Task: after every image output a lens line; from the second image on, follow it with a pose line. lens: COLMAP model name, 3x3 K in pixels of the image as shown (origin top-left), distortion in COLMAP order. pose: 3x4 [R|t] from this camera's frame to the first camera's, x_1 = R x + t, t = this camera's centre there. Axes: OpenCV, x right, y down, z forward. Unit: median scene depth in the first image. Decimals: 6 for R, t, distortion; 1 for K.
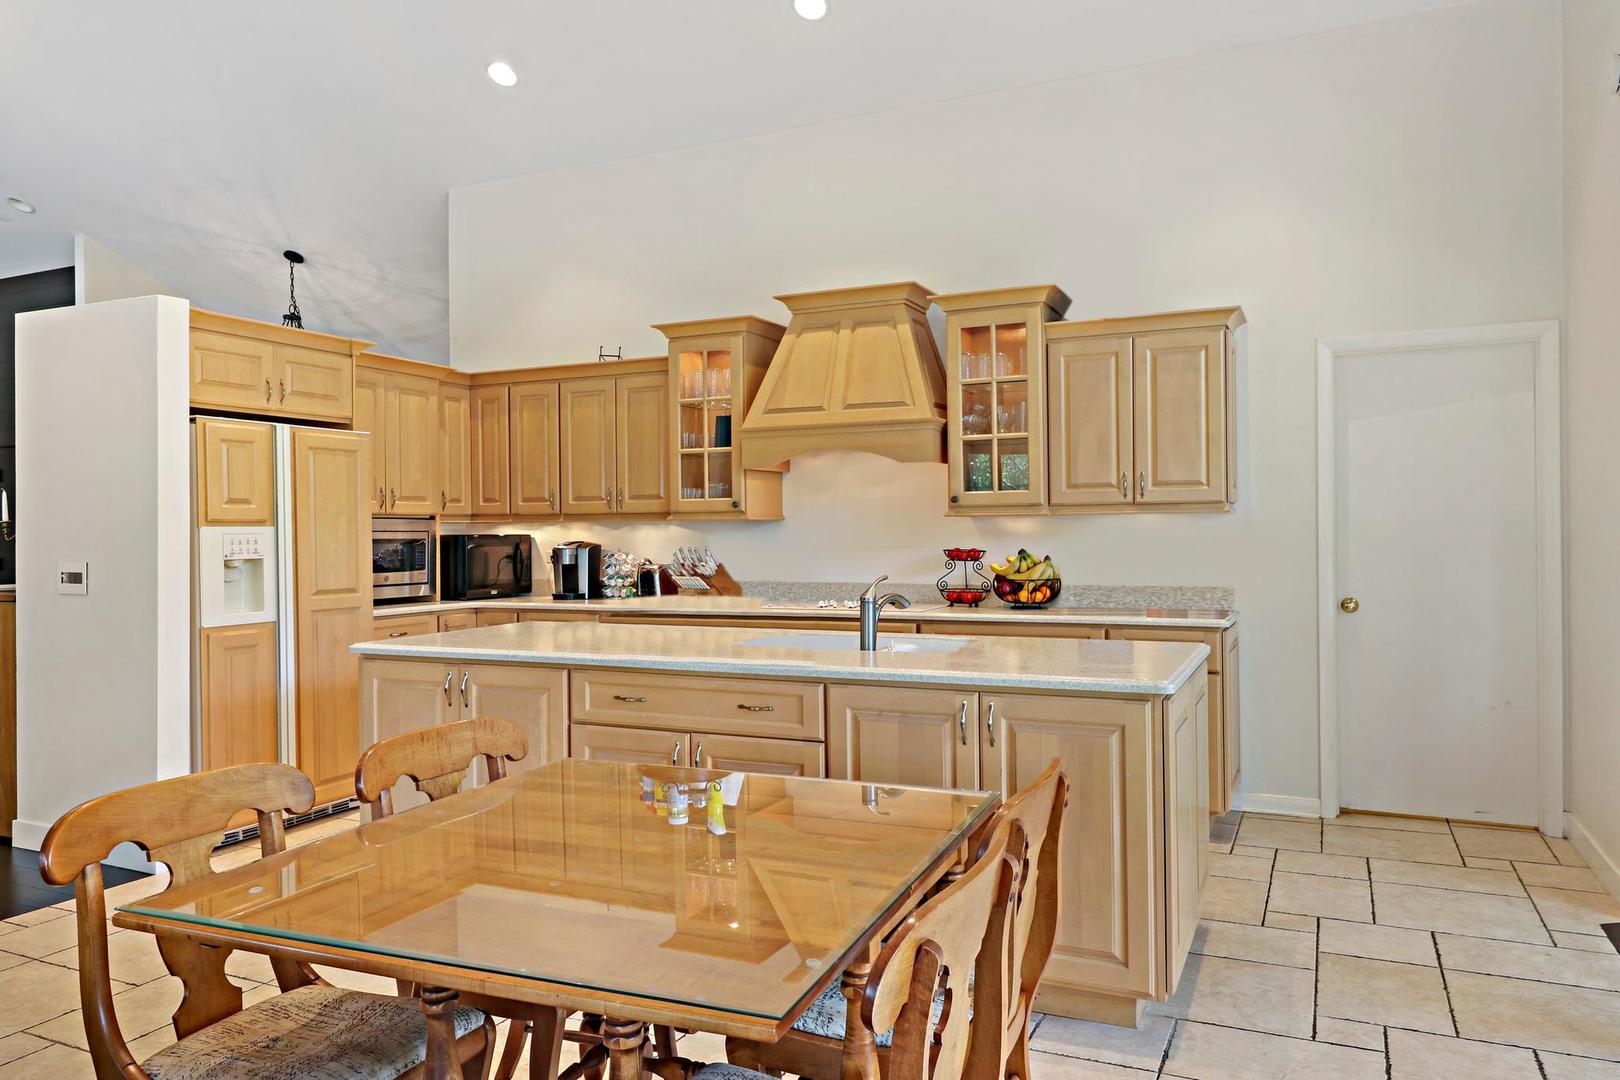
lens RADIAL K [[1132.1, 0, 811.3], [0, 1132.1, 498.1], [0, 0, 1]] dist [0.004166, -0.001410]
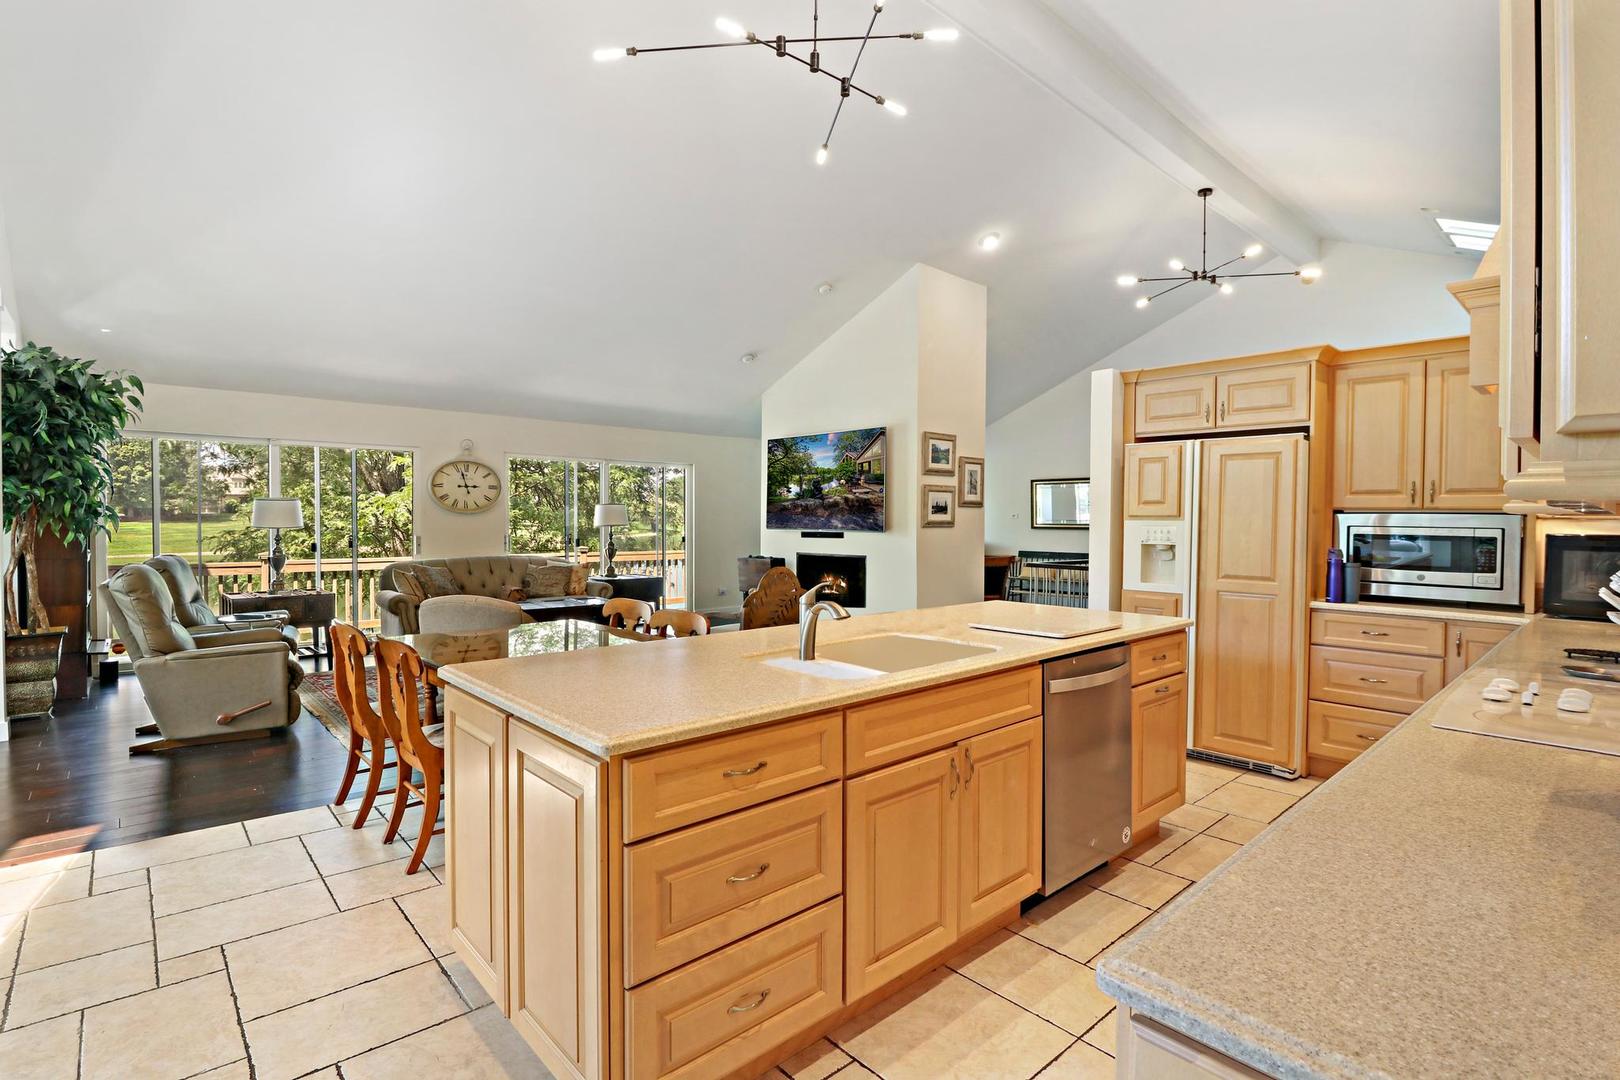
lens RADIAL K [[761.8, 0, 788.2], [0, 761.8, 537.7], [0, 0, 1]] dist [0.002137, -0.016184]
pose [[-0.398966, 0.027282, -0.916560, 0.440122], [0.020948, 0.999568, 0.020635, 0.015140], [0.916726, -0.010967, -0.399365, 0.821904]]
